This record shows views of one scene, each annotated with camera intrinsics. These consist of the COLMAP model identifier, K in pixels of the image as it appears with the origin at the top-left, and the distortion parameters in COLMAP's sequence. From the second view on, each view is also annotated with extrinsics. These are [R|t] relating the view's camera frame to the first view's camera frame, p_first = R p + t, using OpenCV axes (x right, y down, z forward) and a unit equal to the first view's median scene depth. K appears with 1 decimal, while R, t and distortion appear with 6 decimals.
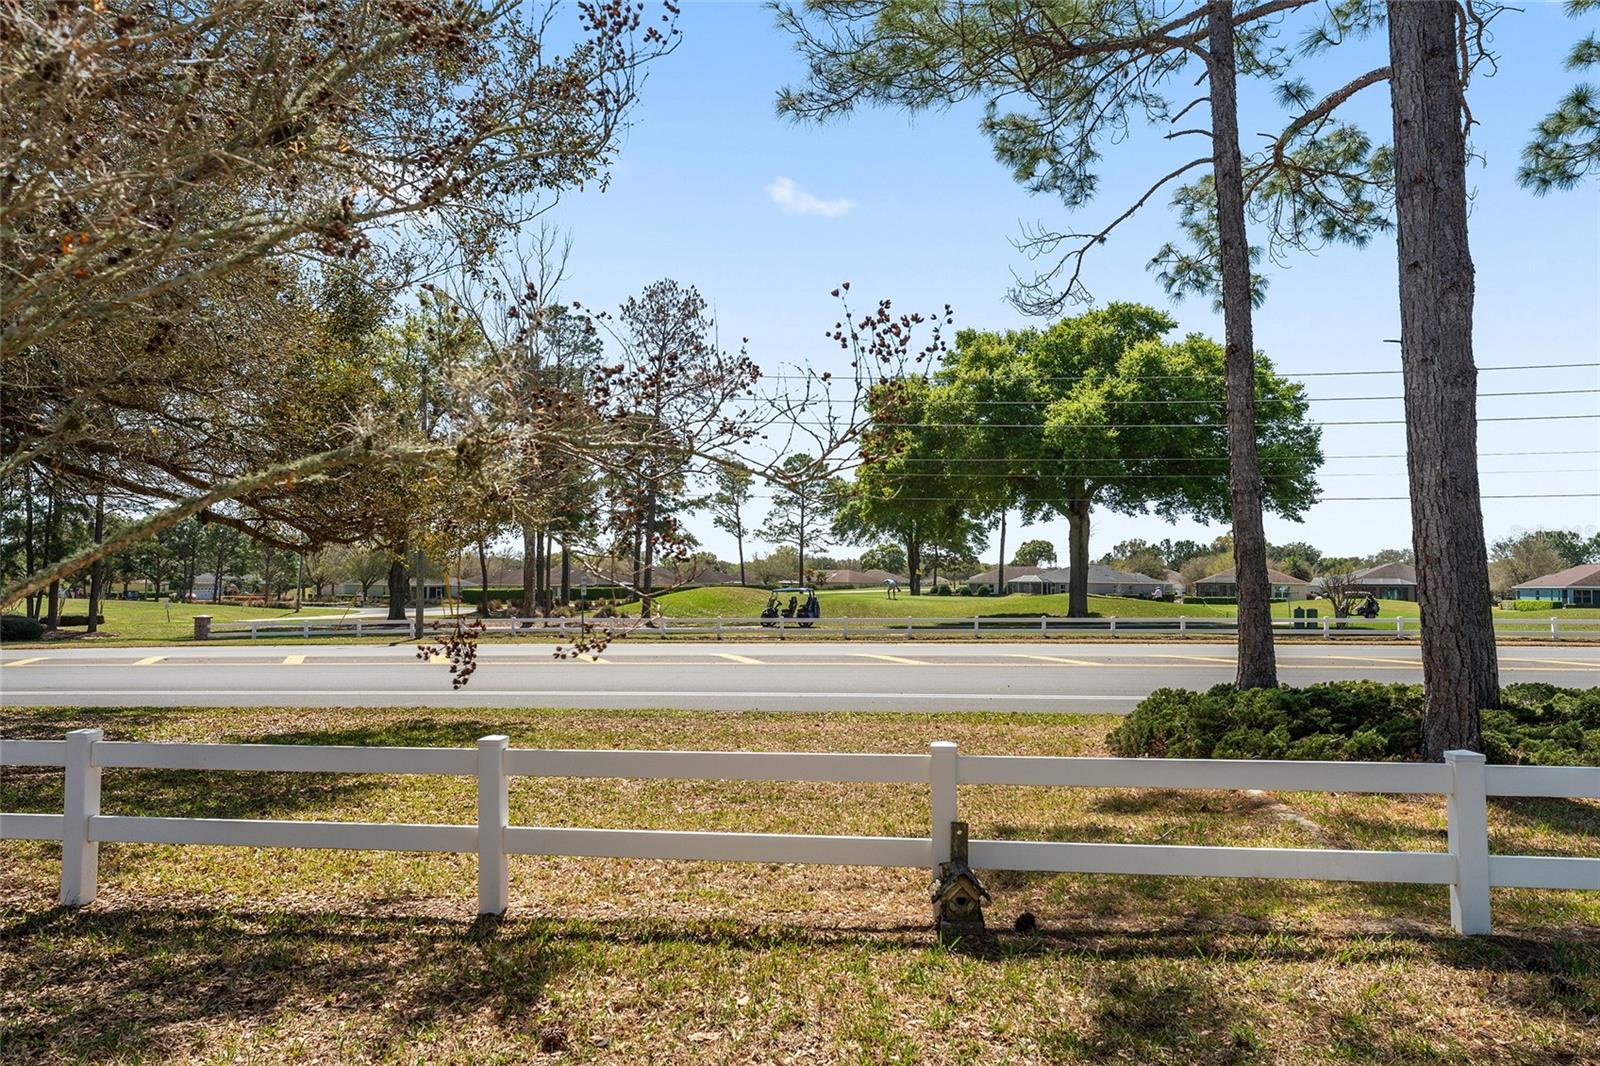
lens RADIAL K [[1076.3, 0, 798.4], [0, 1076.3, 507.5], [0, 0, 1]] dist [-0.008882, -0.001227]
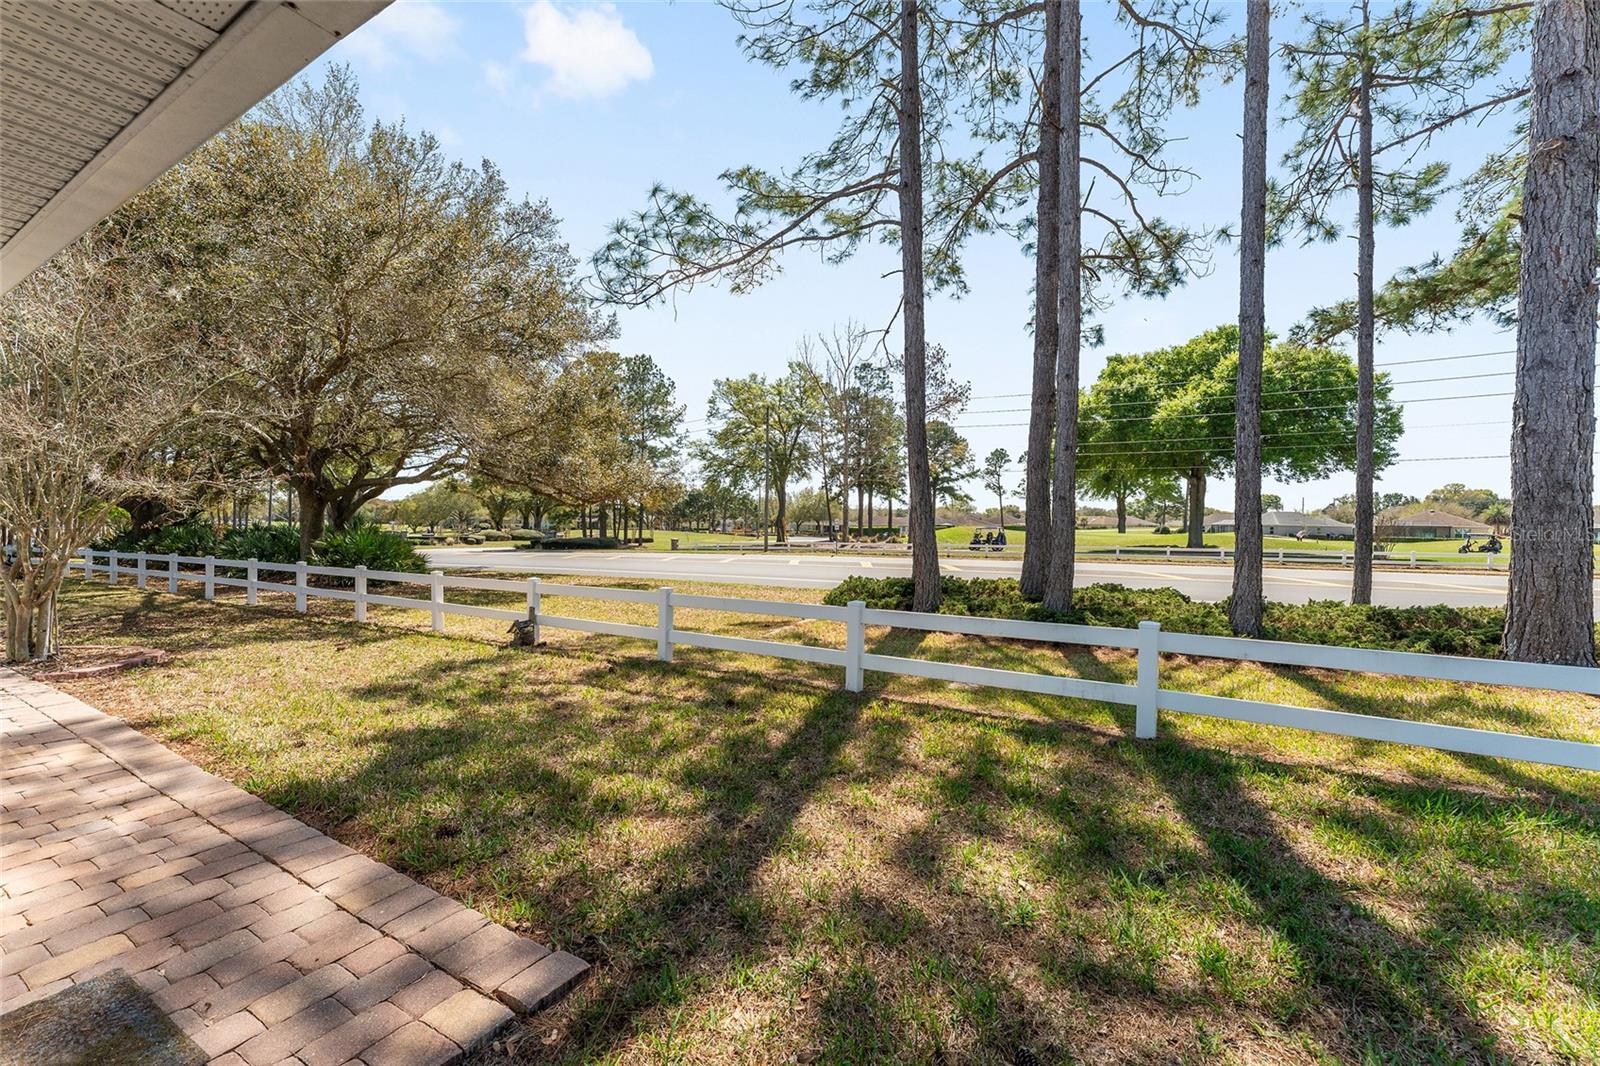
lens RADIAL K [[654.2, 0, 795.7], [0, 654.2, 530.4], [0, 0, 1]] dist [0.000762, 0.000039]
pose [[0.909757, 0.008405, -0.415055, 0.148937], [0.024653, 0.996937, 0.074226, -0.000888], [0.414408, -0.077760, 0.906763, -0.024888]]
